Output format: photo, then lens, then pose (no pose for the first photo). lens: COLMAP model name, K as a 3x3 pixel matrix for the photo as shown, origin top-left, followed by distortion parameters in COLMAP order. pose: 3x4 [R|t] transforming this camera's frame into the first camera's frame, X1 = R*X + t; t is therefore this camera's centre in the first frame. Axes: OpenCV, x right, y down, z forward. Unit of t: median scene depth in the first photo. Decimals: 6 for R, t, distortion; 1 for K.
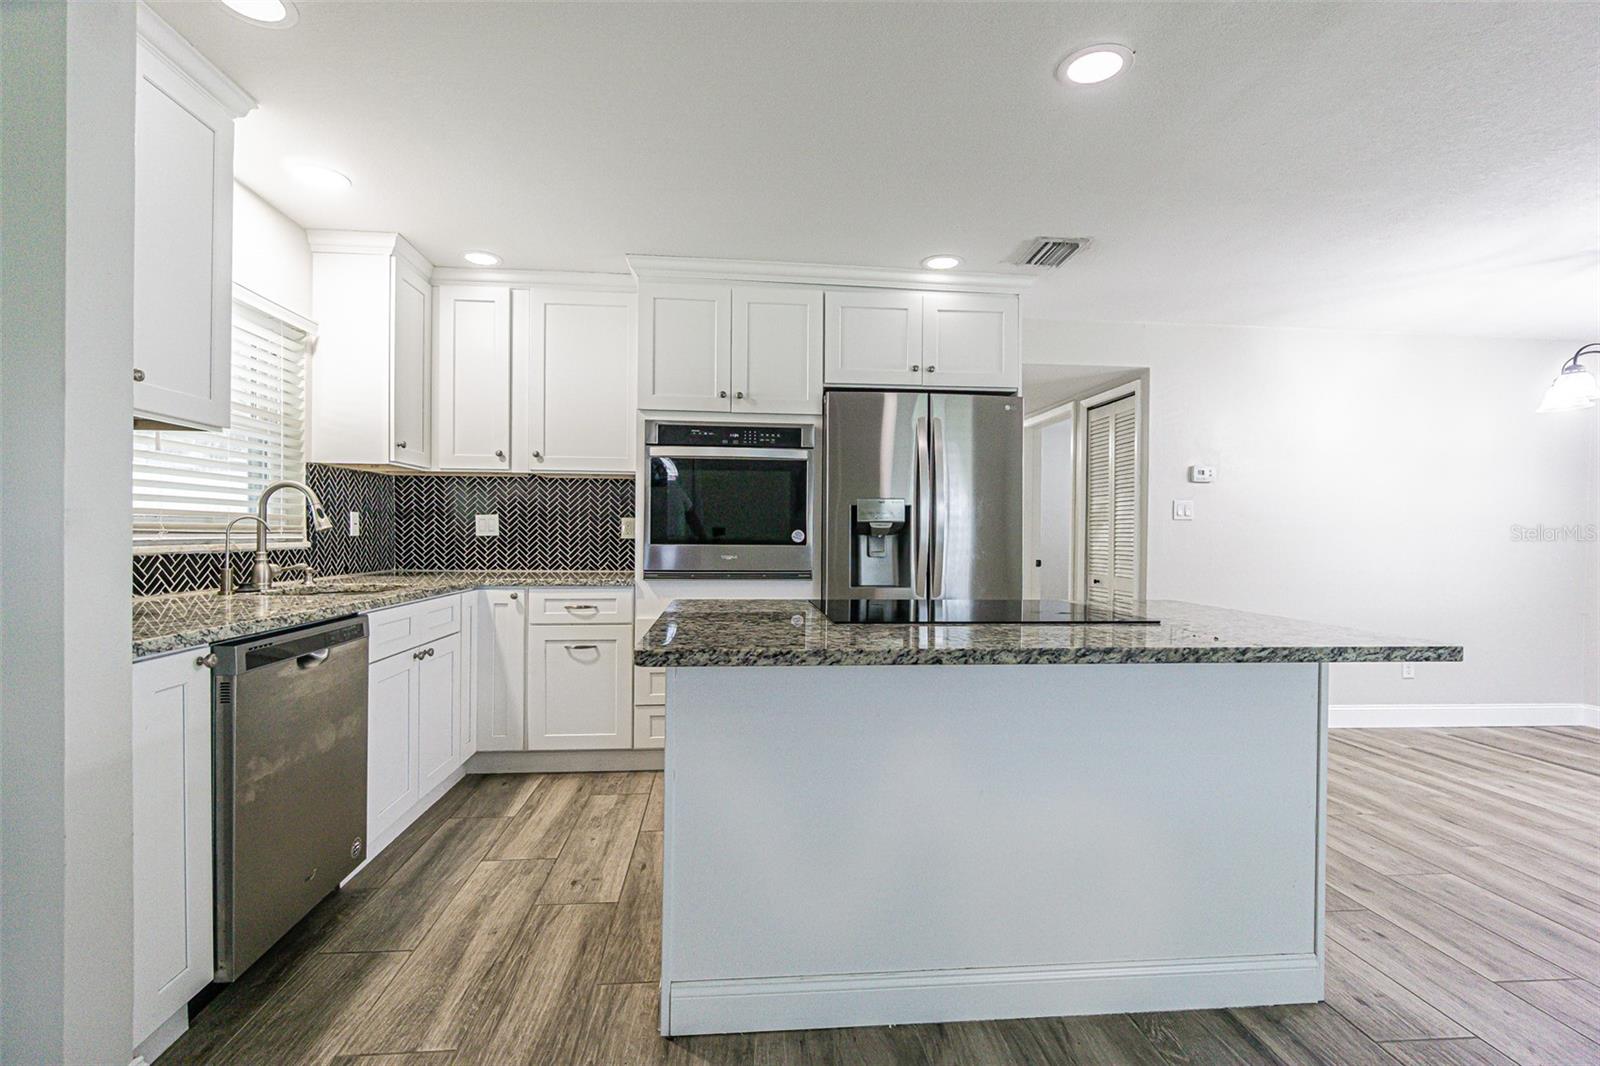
lens RADIAL K [[688.2, 0, 781.8], [0, 688.2, 539.2], [0, 0, 1]] dist [-0.001039, 0.000232]
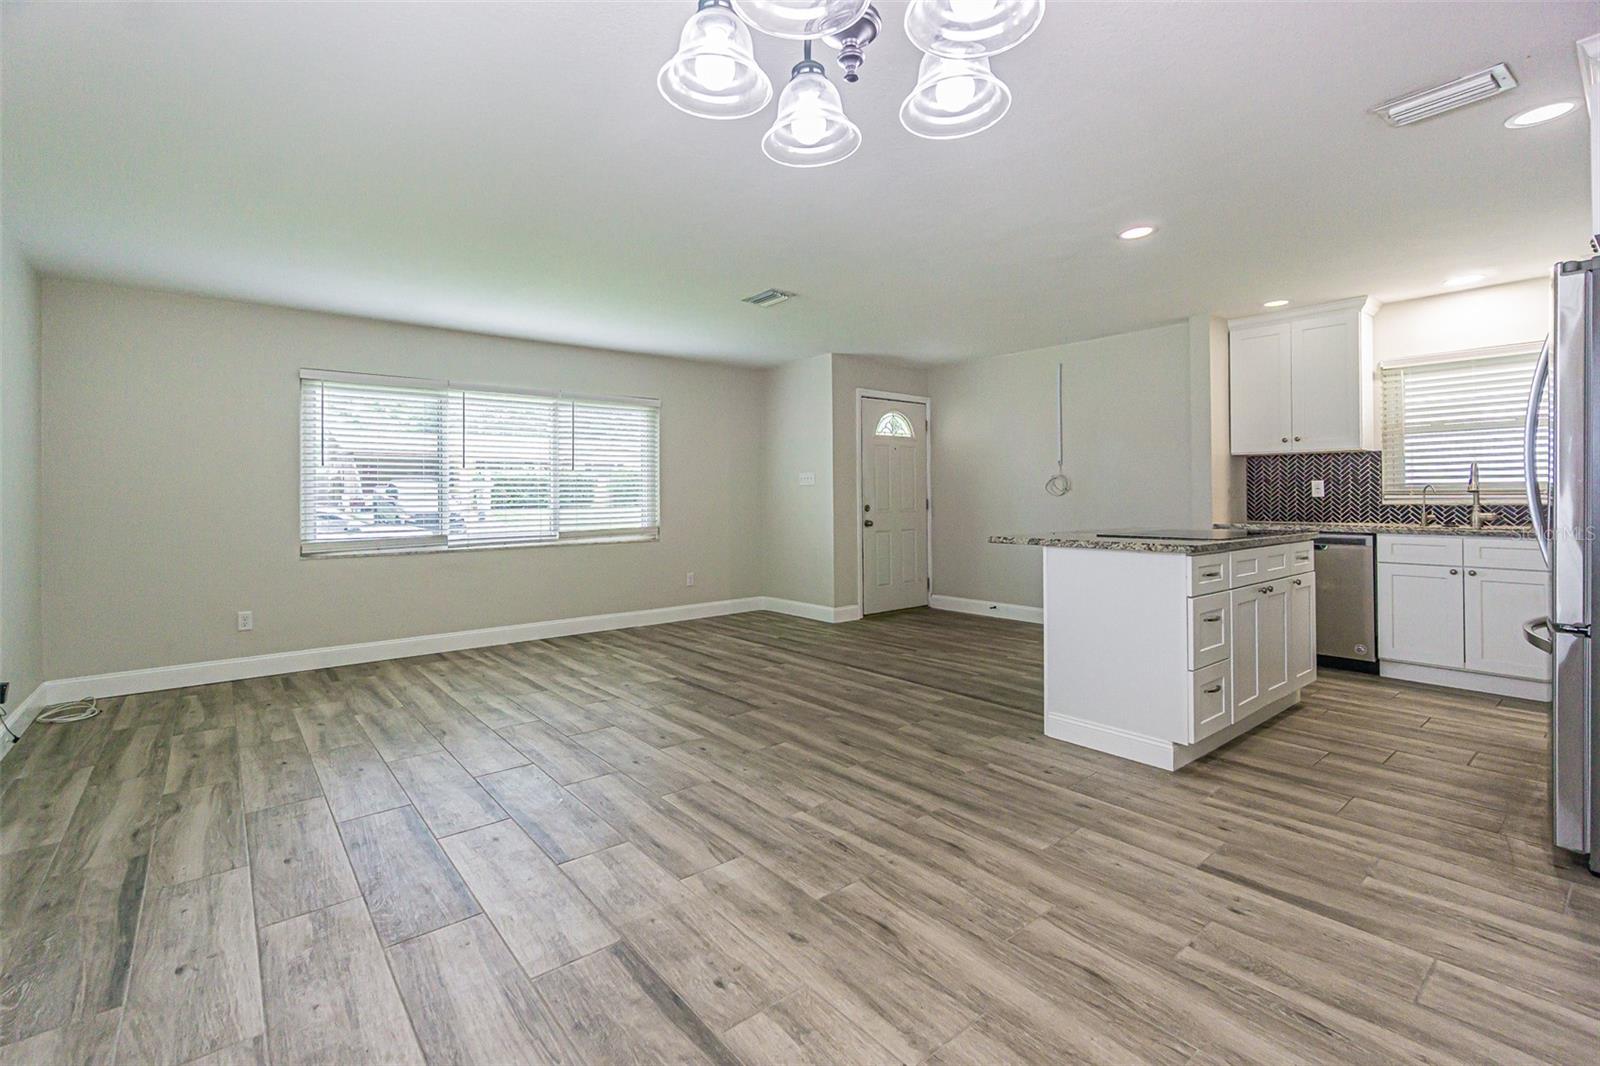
lens RADIAL K [[686.0, 0, 814.5], [0, 686.0, 491.7], [0, 0, 1]] dist [-0.004174, -0.000384]
pose [[-0.799381, -0.010099, -0.600740, 1.561629], [-0.006647, 0.999946, -0.007966, 0.009241], [0.600788, -0.002375, -0.799405, 1.362715]]
